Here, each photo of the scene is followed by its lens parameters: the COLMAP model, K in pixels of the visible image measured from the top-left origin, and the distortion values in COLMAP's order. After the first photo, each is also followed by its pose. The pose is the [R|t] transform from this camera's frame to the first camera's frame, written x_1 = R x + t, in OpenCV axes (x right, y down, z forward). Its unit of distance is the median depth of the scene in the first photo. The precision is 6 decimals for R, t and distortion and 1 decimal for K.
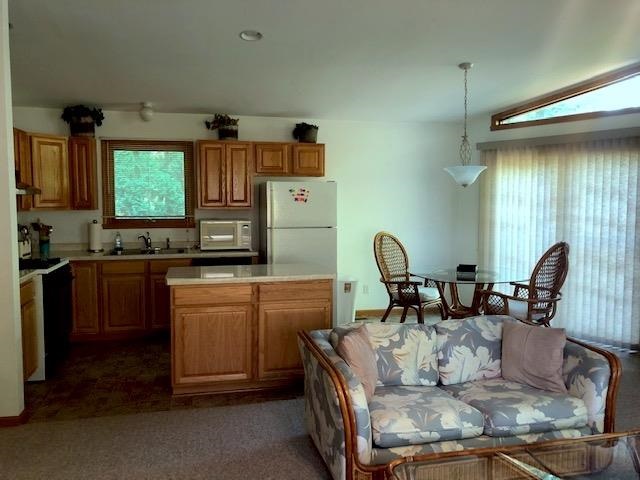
lens RADIAL K [[531.6, 0, 317.9], [0, 531.6, 235.0], [0, 0, 1]] dist [0.010404, 0.008127]
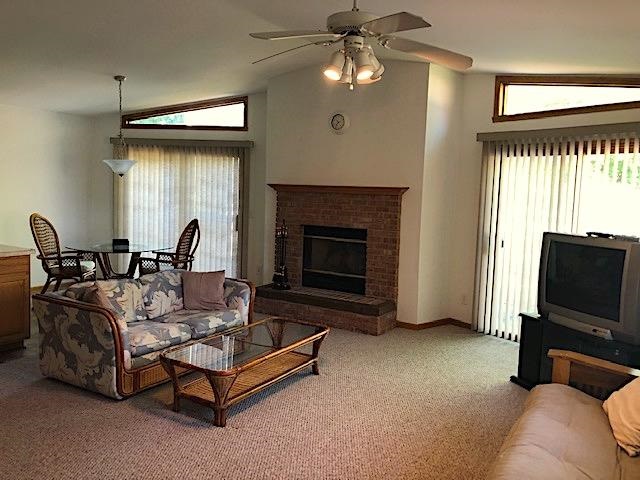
lens RADIAL K [[519.6, 0, 321.8], [0, 519.6, 238.1], [0, 0, 1]] dist [0.014555, 0.007814]
pose [[0.697408, -0.042759, 0.715397, -0.418512], [0.014863, 0.998867, 0.045212, 0.008721], [-0.716520, -0.020898, 0.697253, -0.287500]]
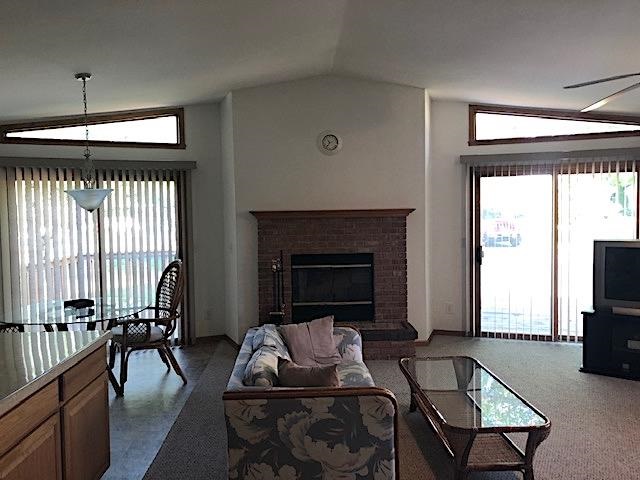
lens RADIAL K [[519.6, 0, 321.8], [0, 519.6, 238.1], [0, 0, 1]] dist [0.014555, 0.007814]
pose [[0.202126, -0.062176, 0.977384, -0.768606], [0.083125, 0.995471, 0.046136, -0.083364], [-0.975826, 0.071920, 0.206378, 0.668968]]
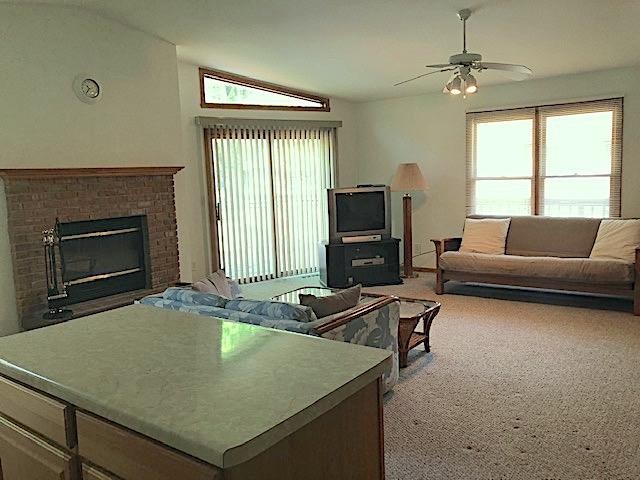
lens RADIAL K [[519.6, 0, 321.8], [0, 519.6, 238.1], [0, 0, 1]] dist [0.014555, 0.007814]
pose [[-0.629473, -0.076526, 0.773245, -0.647200], [0.088862, 0.981520, 0.169477, -0.094287], [-0.771925, 0.175393, -0.611040, 1.458410]]
